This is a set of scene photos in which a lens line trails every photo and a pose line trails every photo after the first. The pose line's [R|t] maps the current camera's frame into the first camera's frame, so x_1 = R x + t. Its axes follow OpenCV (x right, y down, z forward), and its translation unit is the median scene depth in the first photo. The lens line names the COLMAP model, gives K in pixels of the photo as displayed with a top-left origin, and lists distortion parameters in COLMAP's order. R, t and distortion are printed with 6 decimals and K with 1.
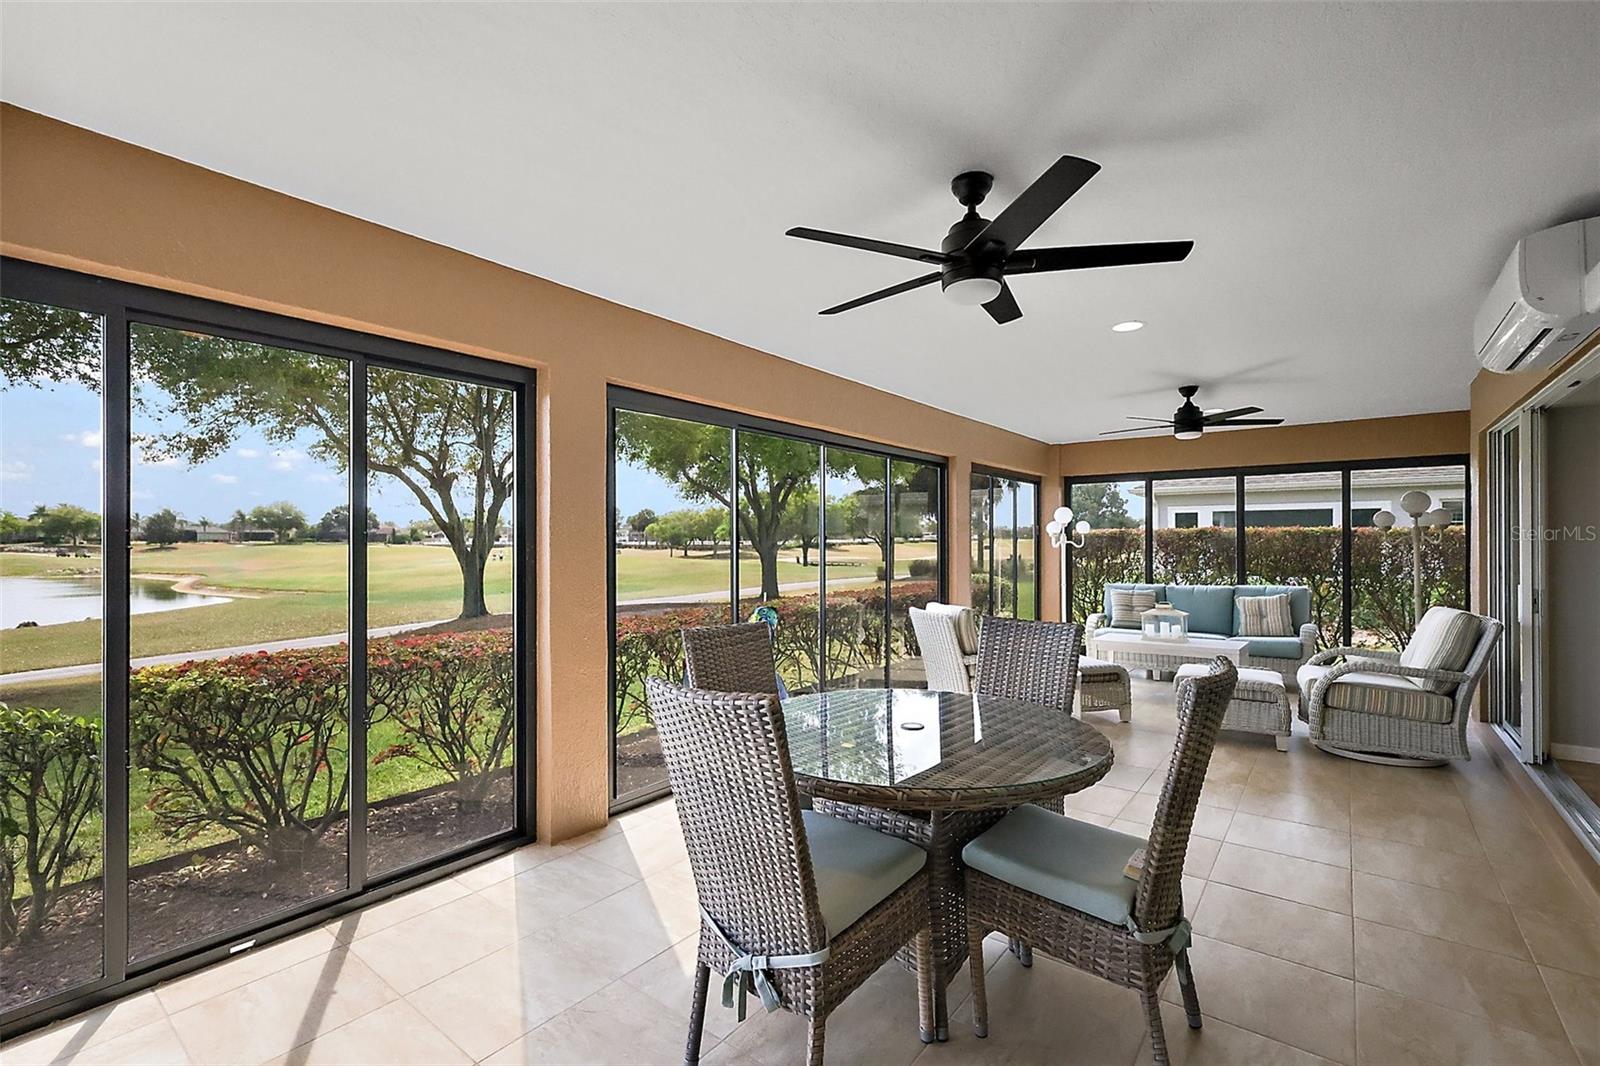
lens RADIAL K [[690.9, 0, 802.9], [0, 690.9, 538.4], [0, 0, 1]] dist [-0.003082, 0.001841]
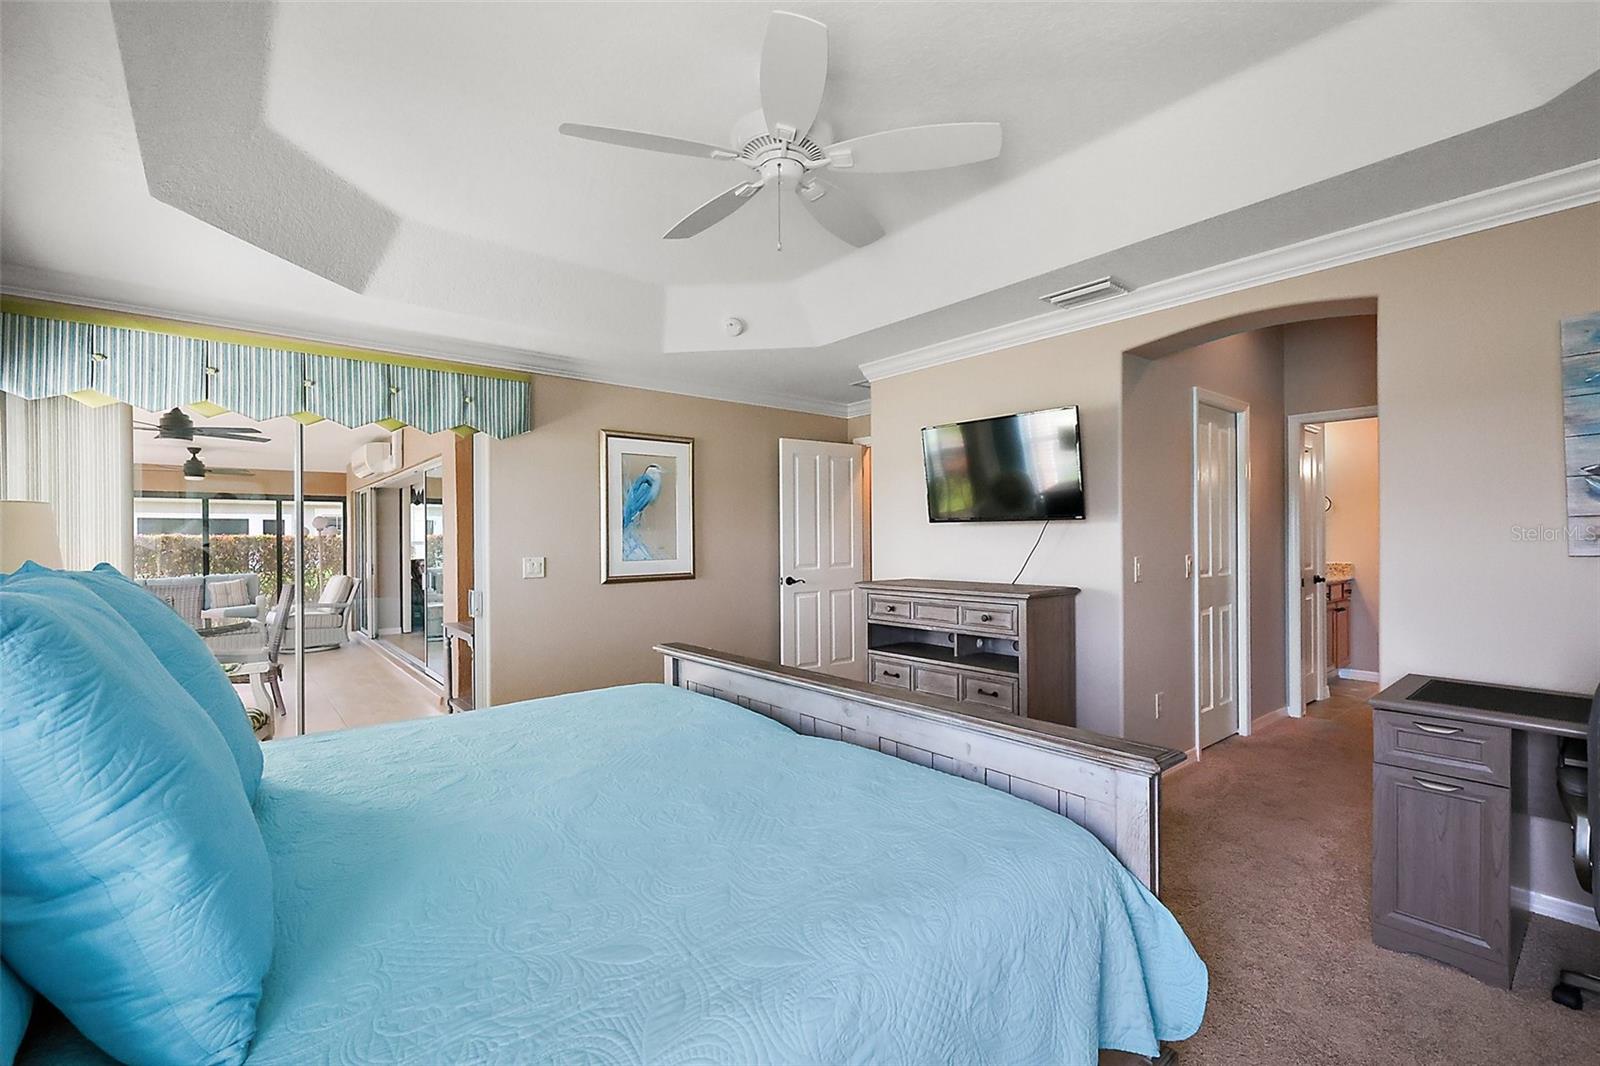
lens RADIAL K [[702.6, 0, 809.8], [0, 702.6, 532.8], [0, 0, 1]] dist [0.008628, -0.003957]
pose [[0.204411, 0.004712, 0.978874, -0.910737], [0.008404, 0.999943, -0.006569, -0.001719], [-0.978849, 0.009569, 0.204360, -0.879988]]
